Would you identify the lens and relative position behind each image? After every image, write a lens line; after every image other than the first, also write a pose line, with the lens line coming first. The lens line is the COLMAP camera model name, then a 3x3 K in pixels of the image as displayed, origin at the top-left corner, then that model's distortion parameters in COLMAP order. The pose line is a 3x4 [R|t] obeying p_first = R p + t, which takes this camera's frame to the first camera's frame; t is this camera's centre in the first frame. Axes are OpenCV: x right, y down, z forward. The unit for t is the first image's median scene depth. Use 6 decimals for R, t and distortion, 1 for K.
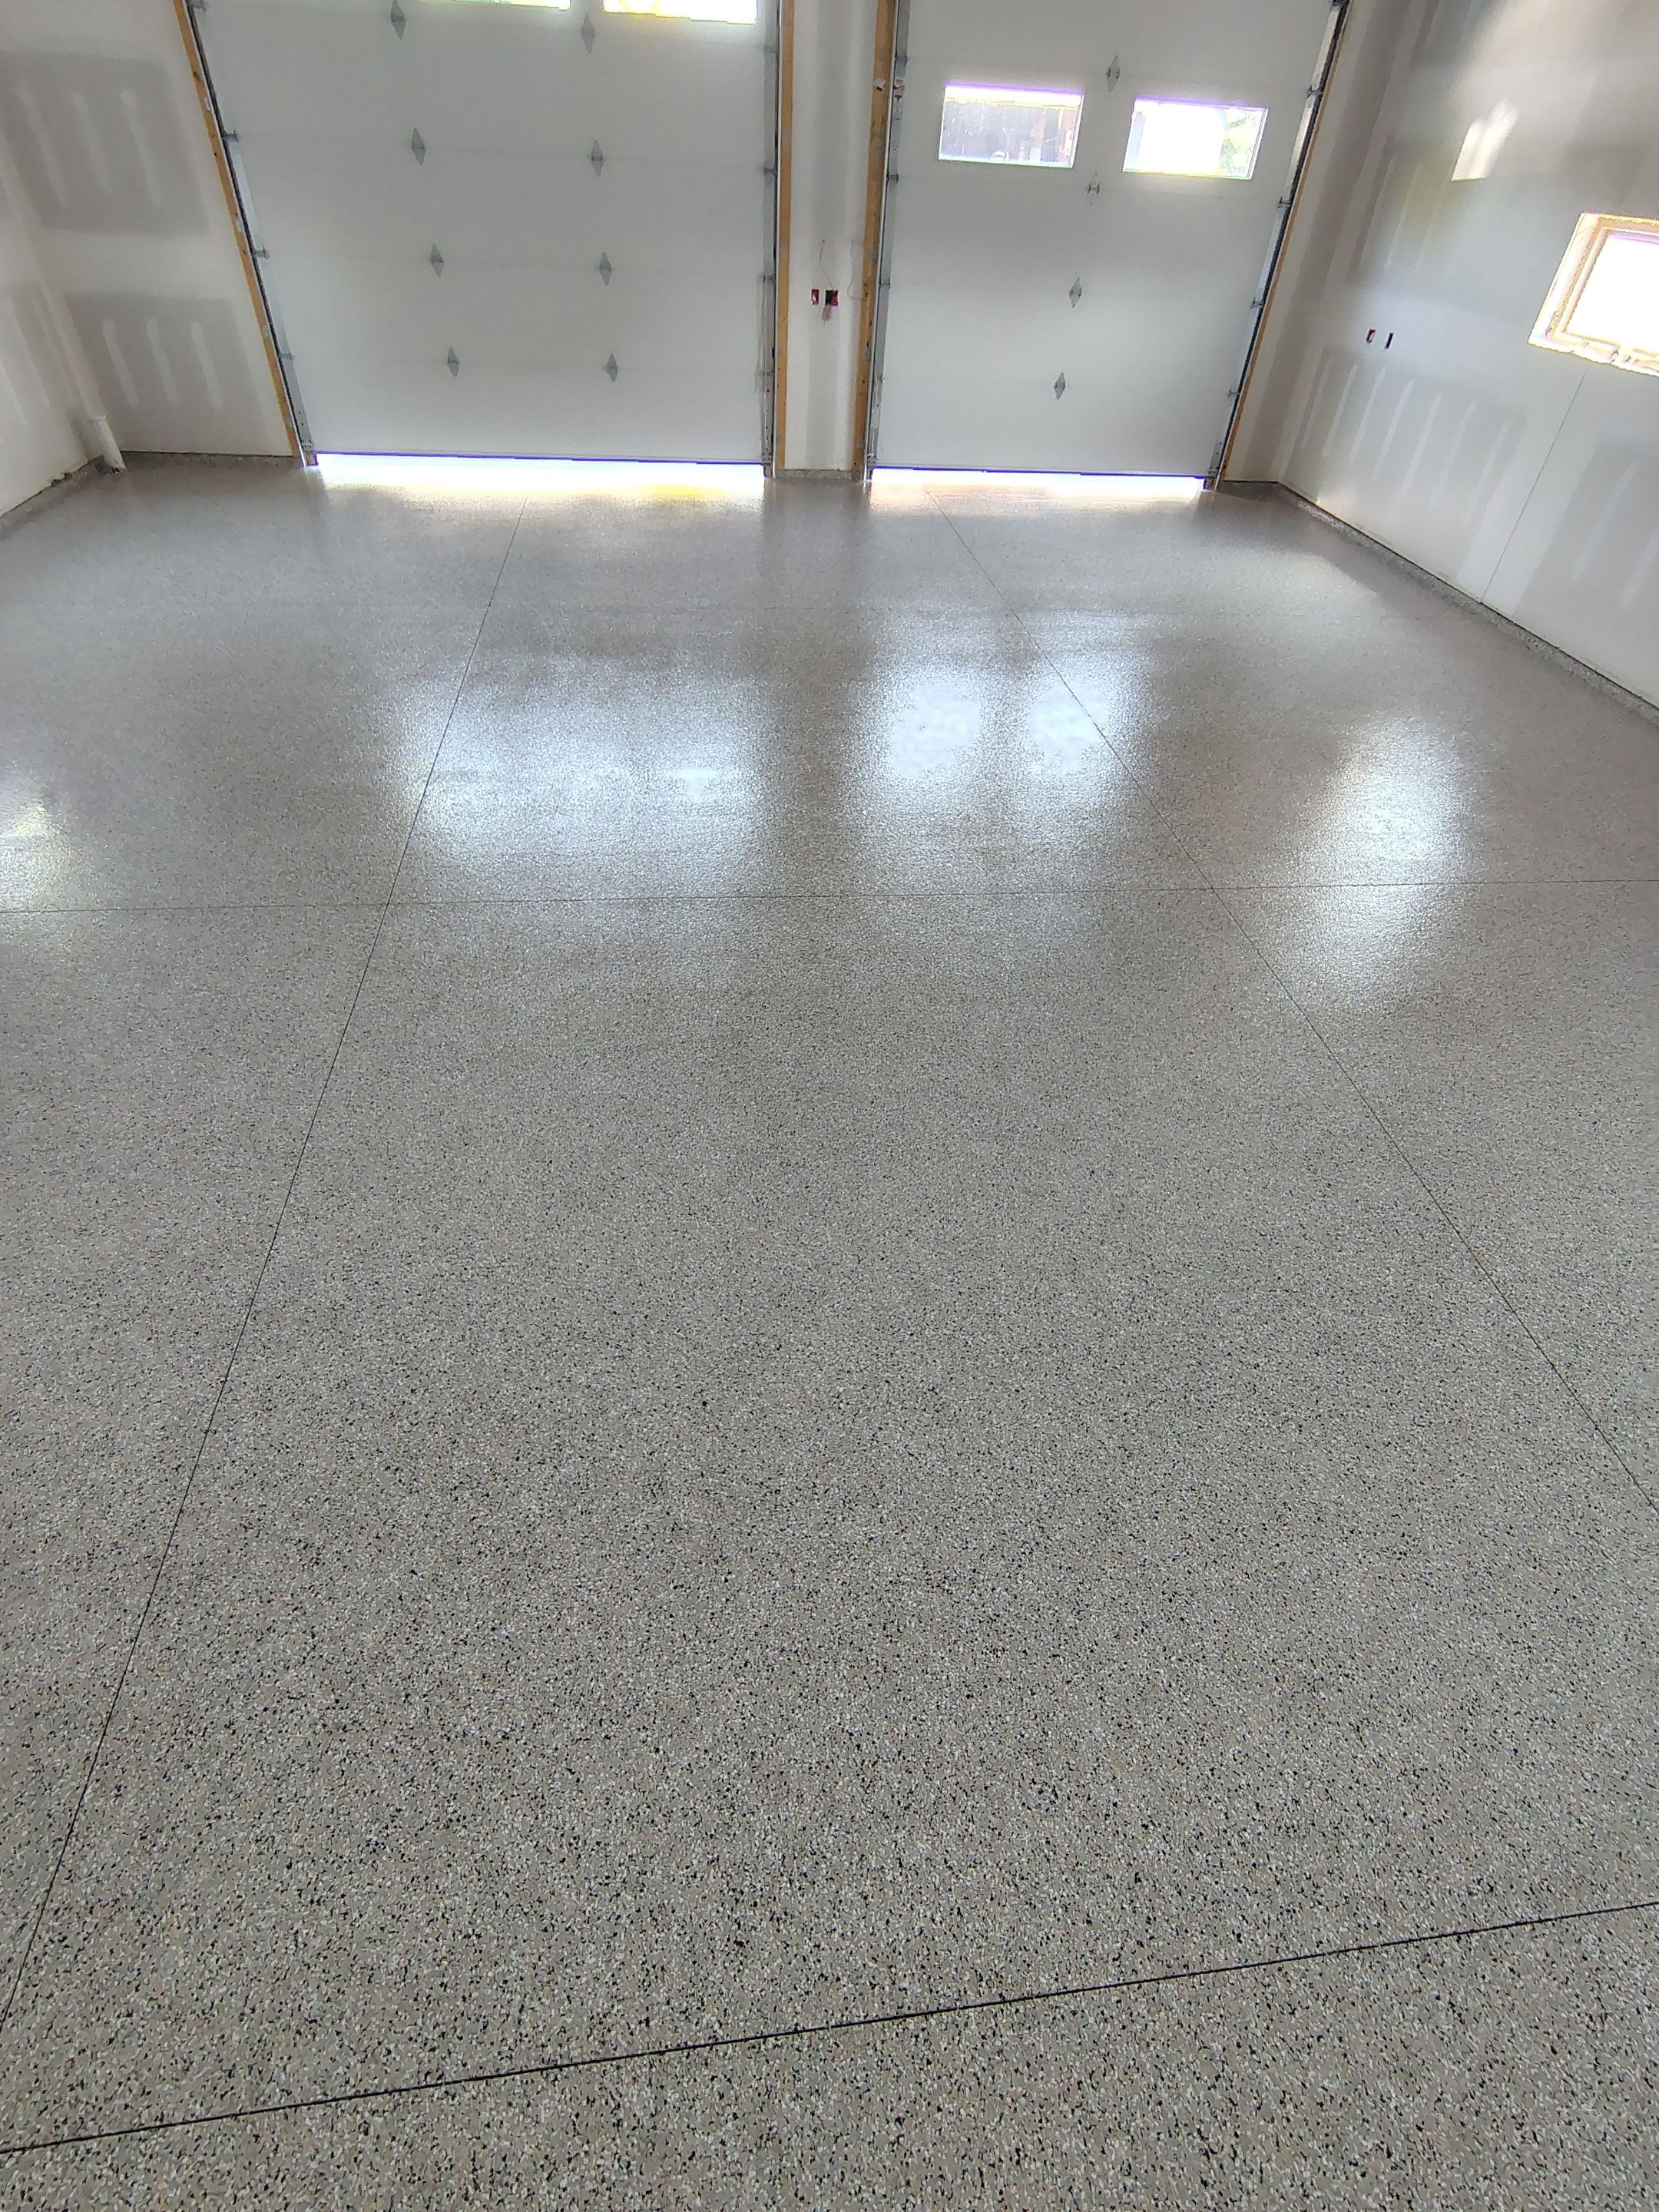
lens RADIAL K [[1031.9, 0, 800.8], [0, 1031.9, 1102.7], [0, 0, 1]] dist [-0.008637, 0.003841]
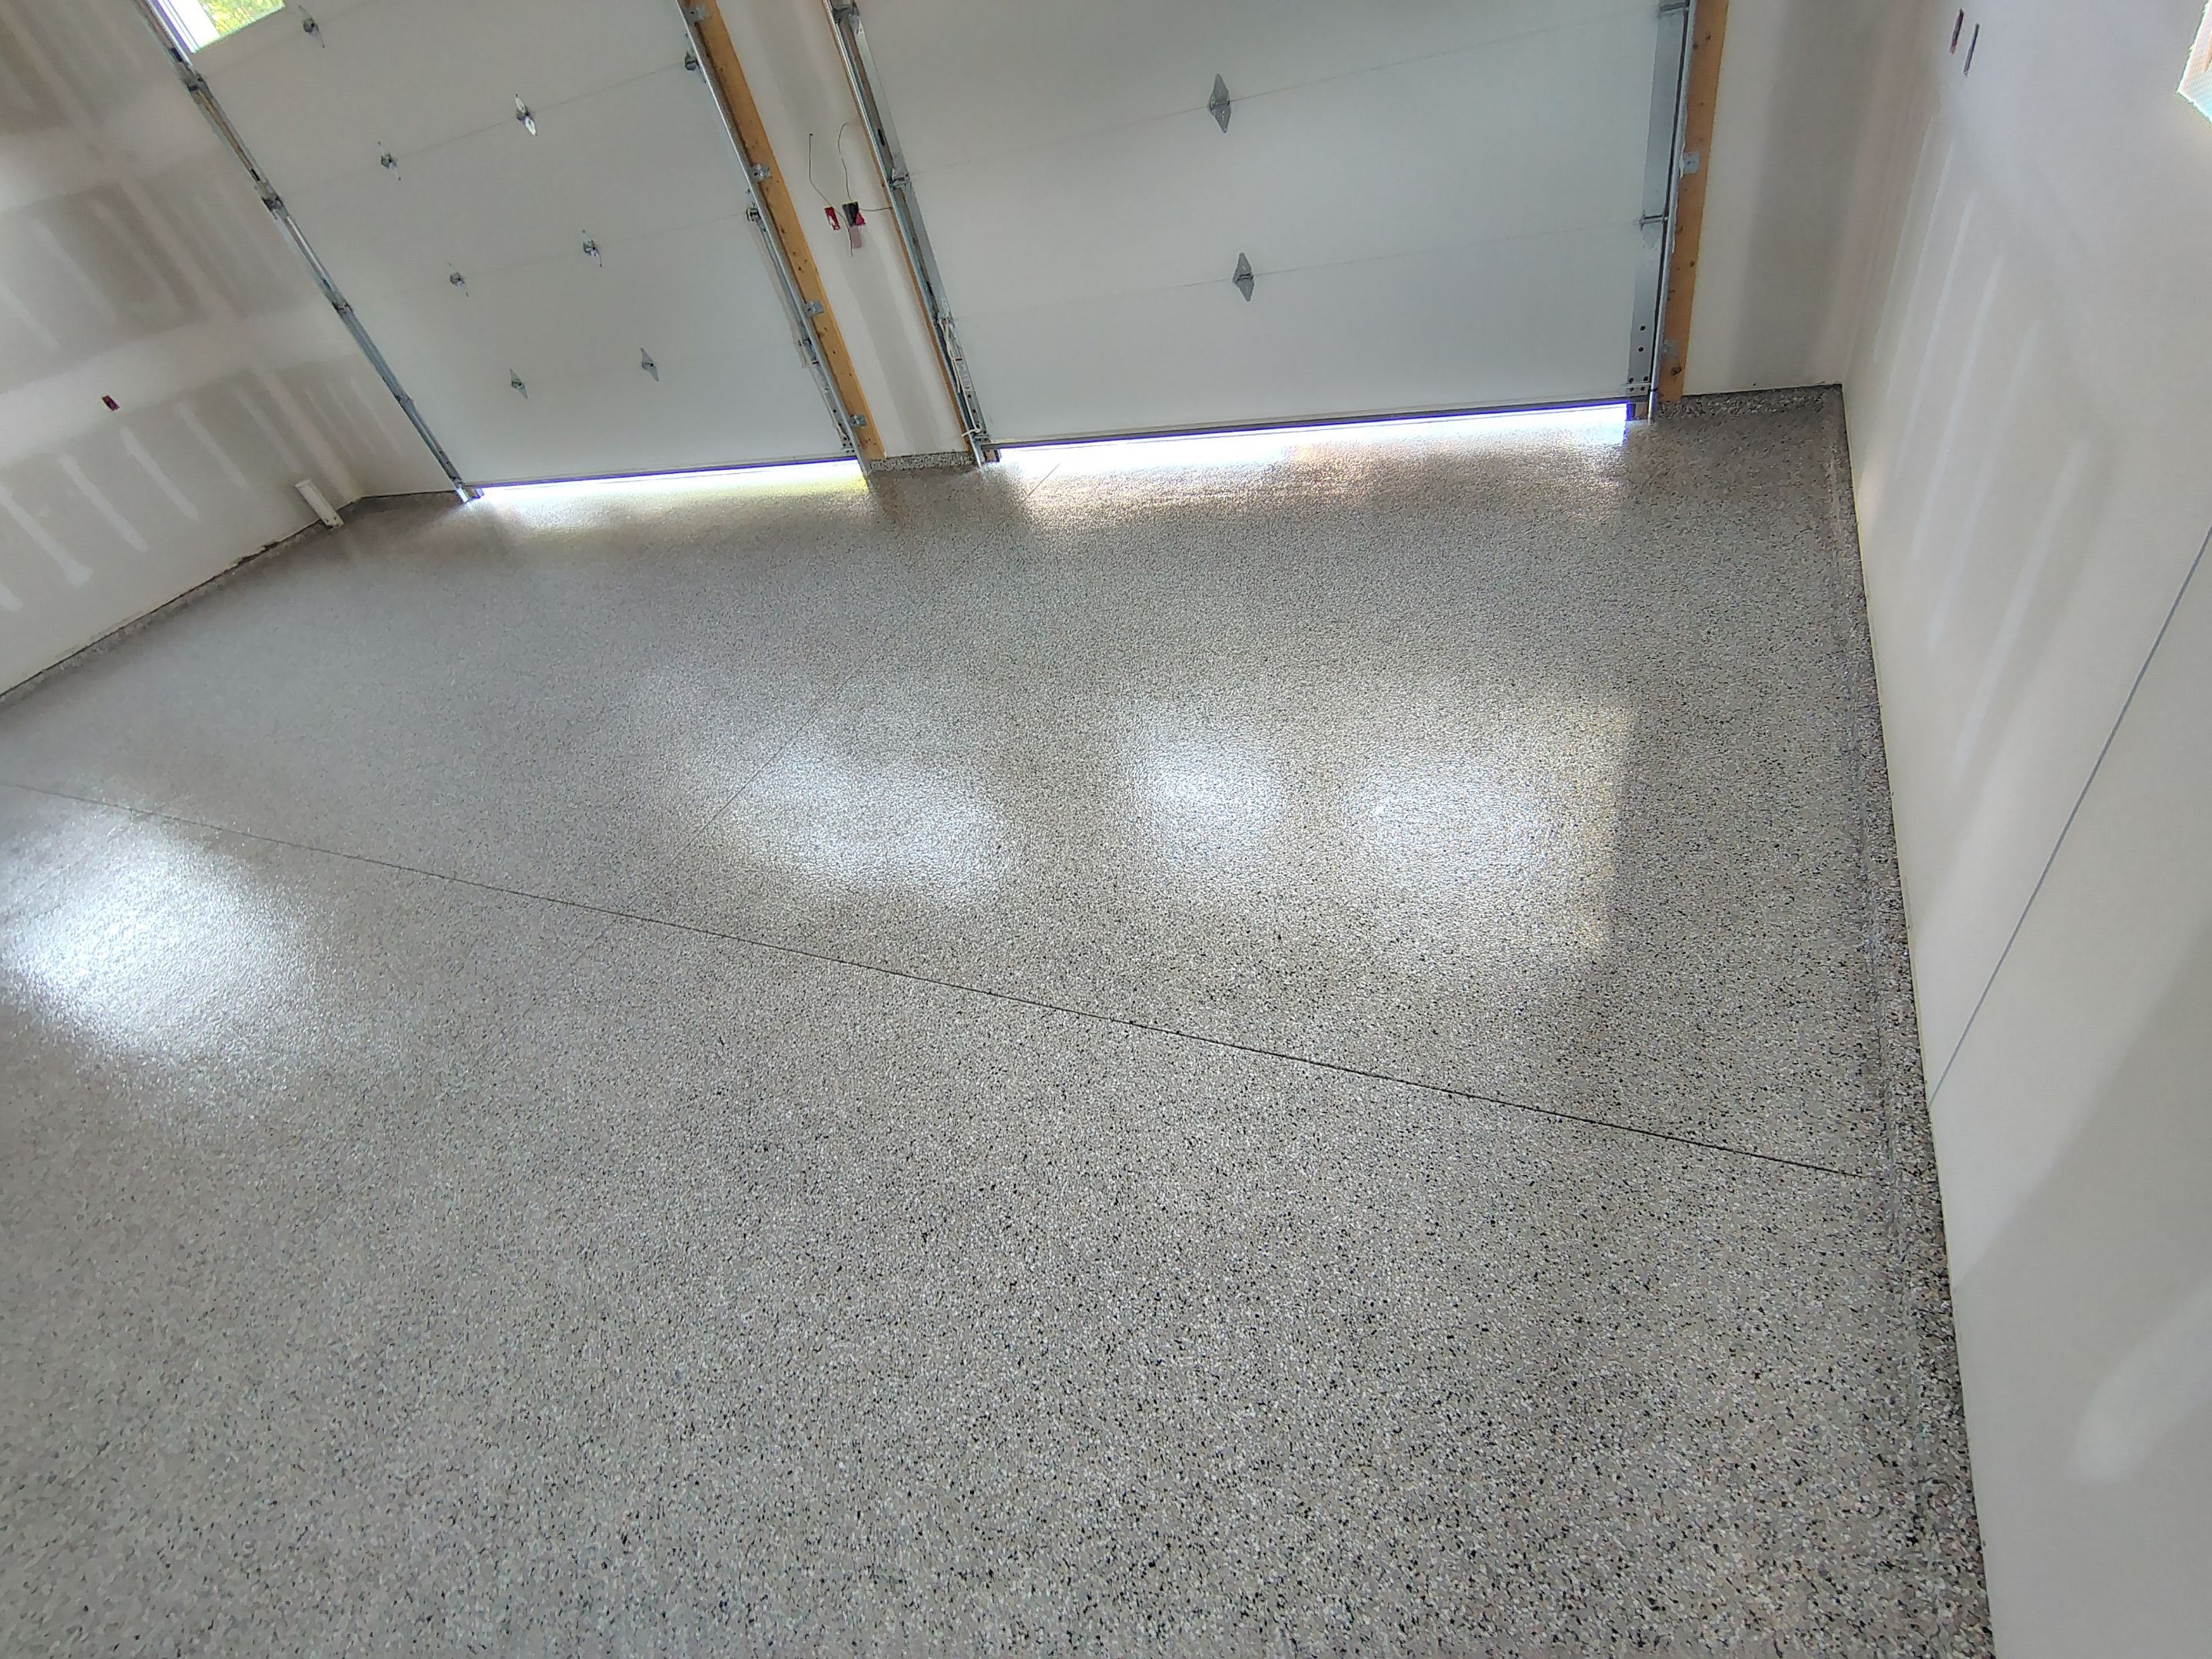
lens RADIAL K [[1031.9, 0, 1106.0], [0, 1031.9, 829.8], [0, 0, 1]] dist [-0.008637, 0.003841]
pose [[0.815285, 0.151069, -0.559006, 0.543953], [-0.141940, 0.988055, 0.060004, -0.474773], [0.561393, 0.030425, 0.826990, 0.583515]]
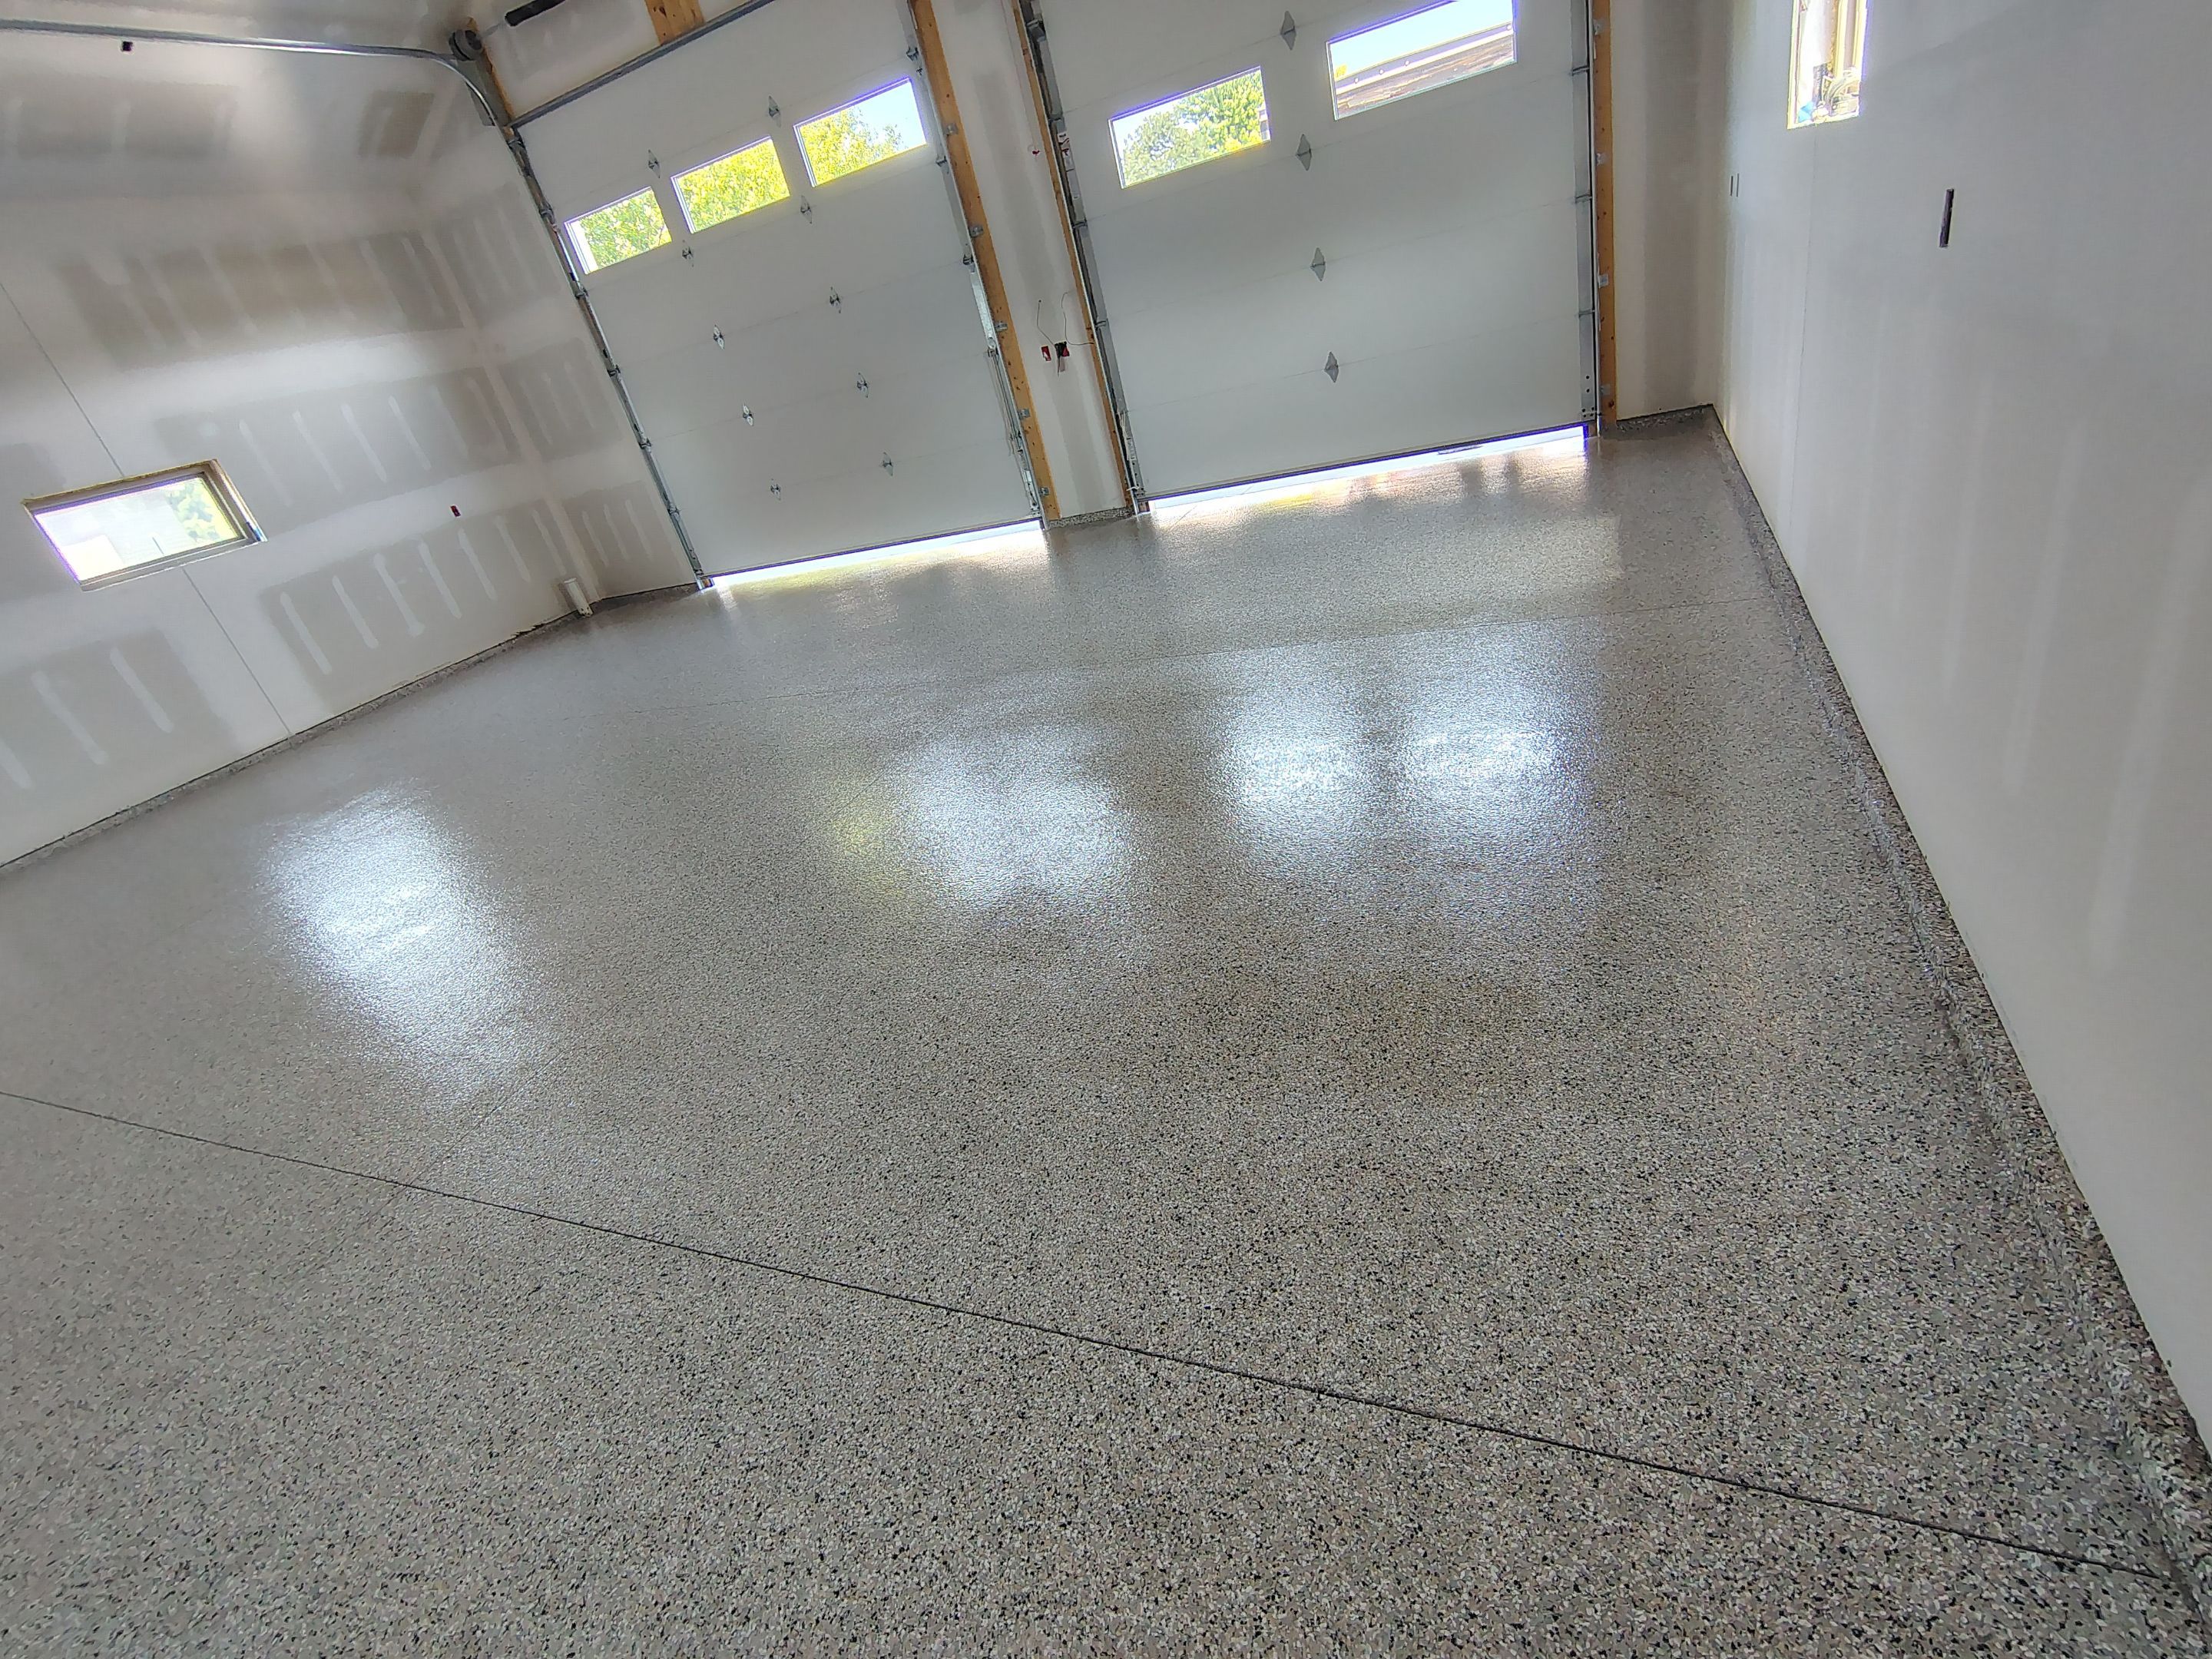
lens RADIAL K [[1031.9, 0, 1105.8], [0, 1031.9, 826.4], [0, 0, 1]] dist [-0.008637, 0.003841]
pose [[0.831524, 0.001719, -0.555486, 0.575182], [-0.119844, 0.977000, -0.176374, -0.200582], [0.542407, 0.213231, 0.812605, 0.352877]]
